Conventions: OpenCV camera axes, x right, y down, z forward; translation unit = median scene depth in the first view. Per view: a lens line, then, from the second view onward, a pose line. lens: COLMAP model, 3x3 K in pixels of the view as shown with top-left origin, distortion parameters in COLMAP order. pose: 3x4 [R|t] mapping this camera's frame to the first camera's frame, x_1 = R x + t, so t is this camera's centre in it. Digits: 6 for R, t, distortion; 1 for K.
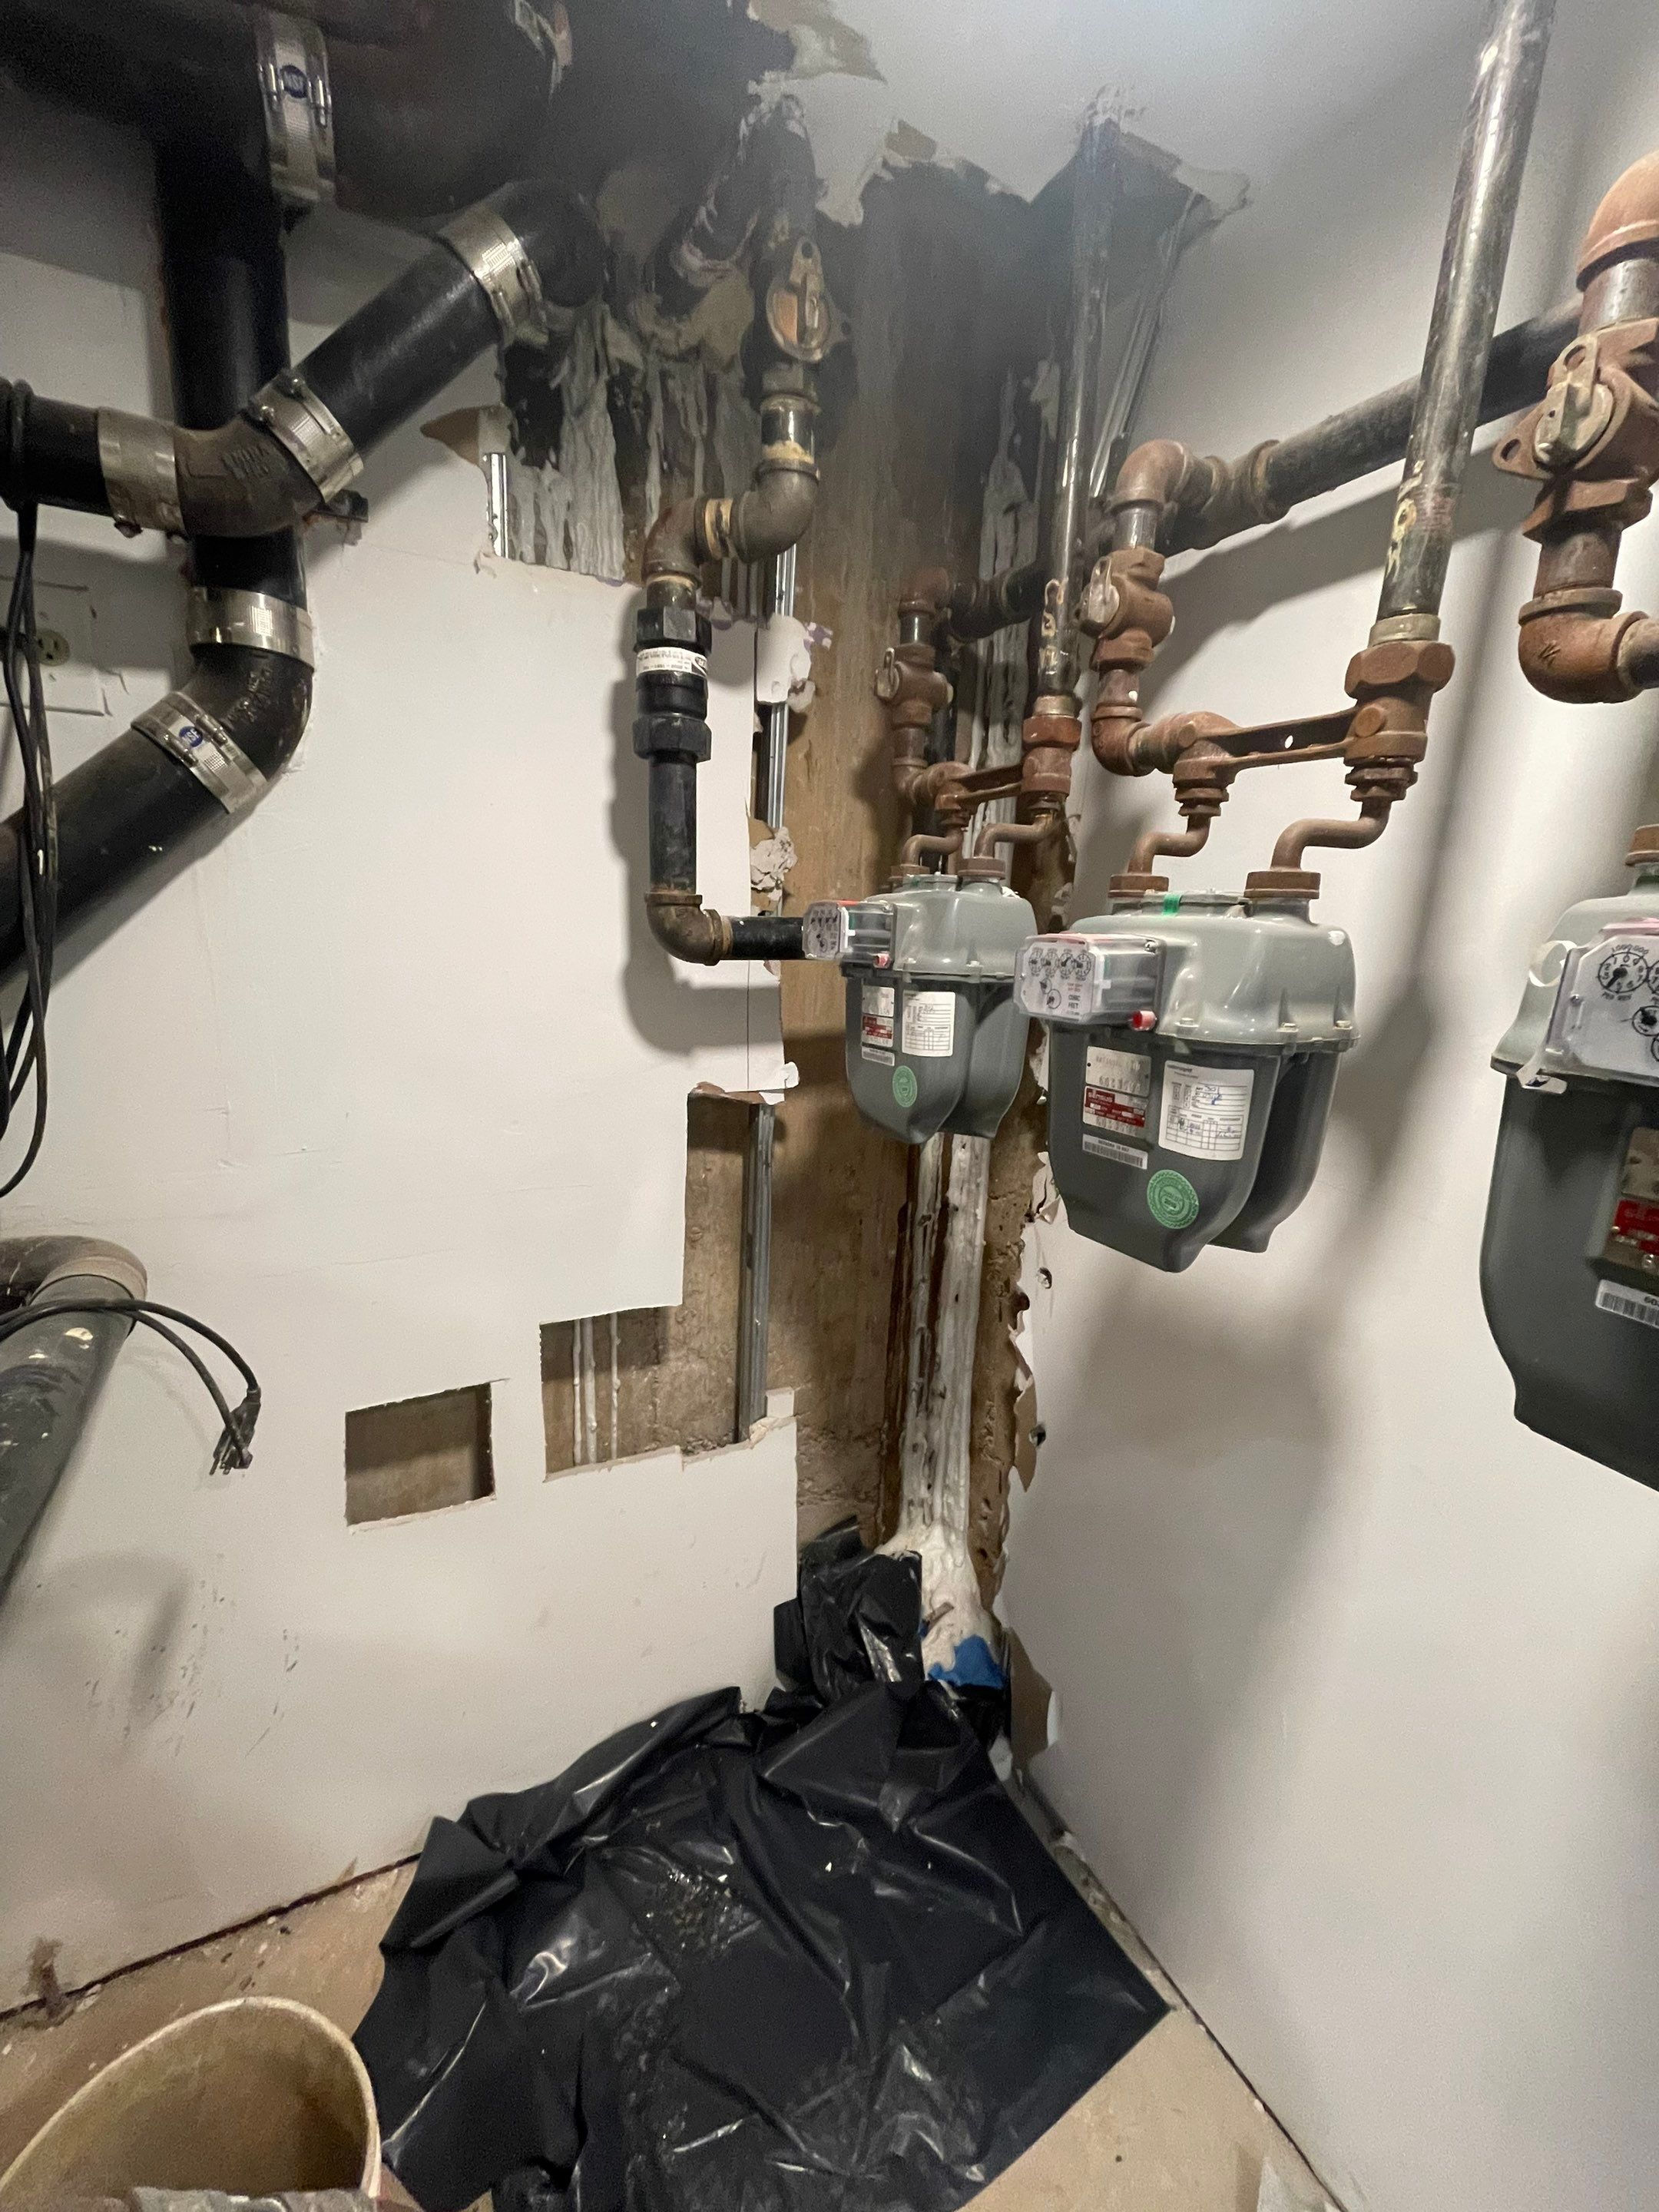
lens RADIAL K [[889.9, 0, 829.5], [0, 889.9, 1106.0], [0, 0, 1]] dist [0.002041, -0.003589]
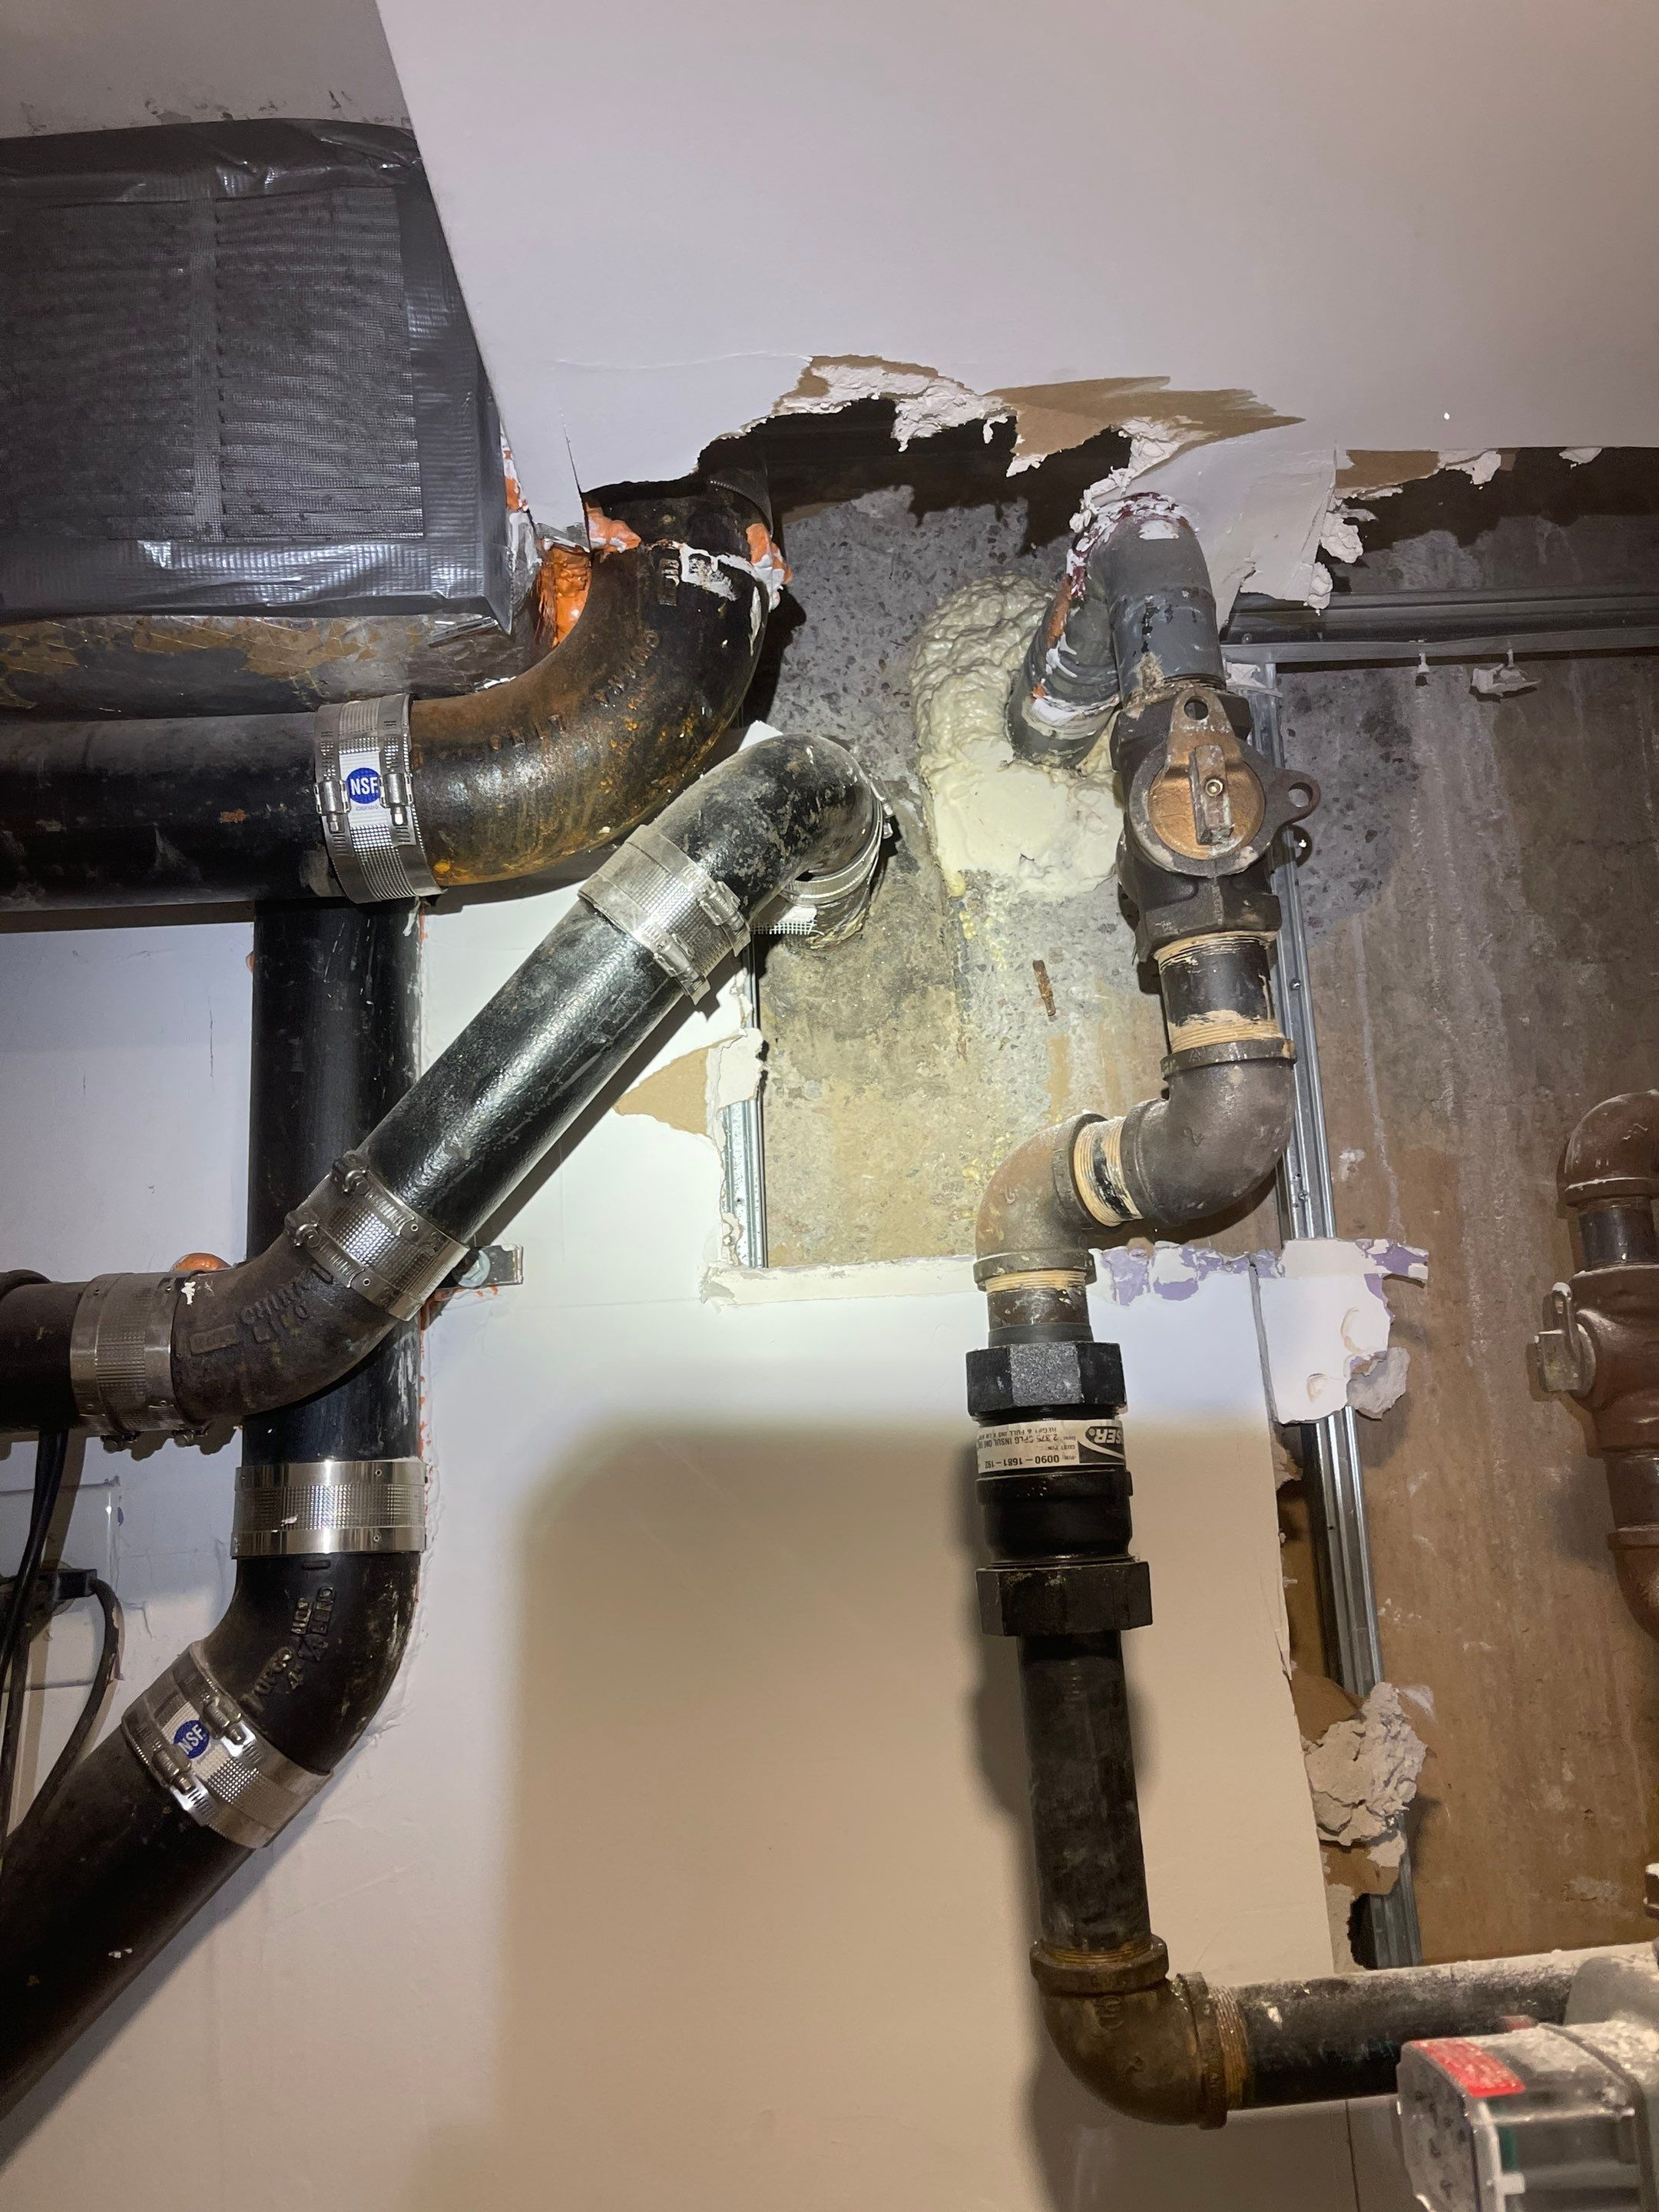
lens RADIAL K [[1735.6, 0, 829.5], [0, 1735.6, 1106.0], [0, 0, 1]] dist [0.027118, -0.049137]
pose [[0.887647, -0.193082, -0.418094, 0.143733], [0.000435, 0.908215, -0.418504, -0.272702], [0.460525, 0.371302, 0.806258, 0.135520]]
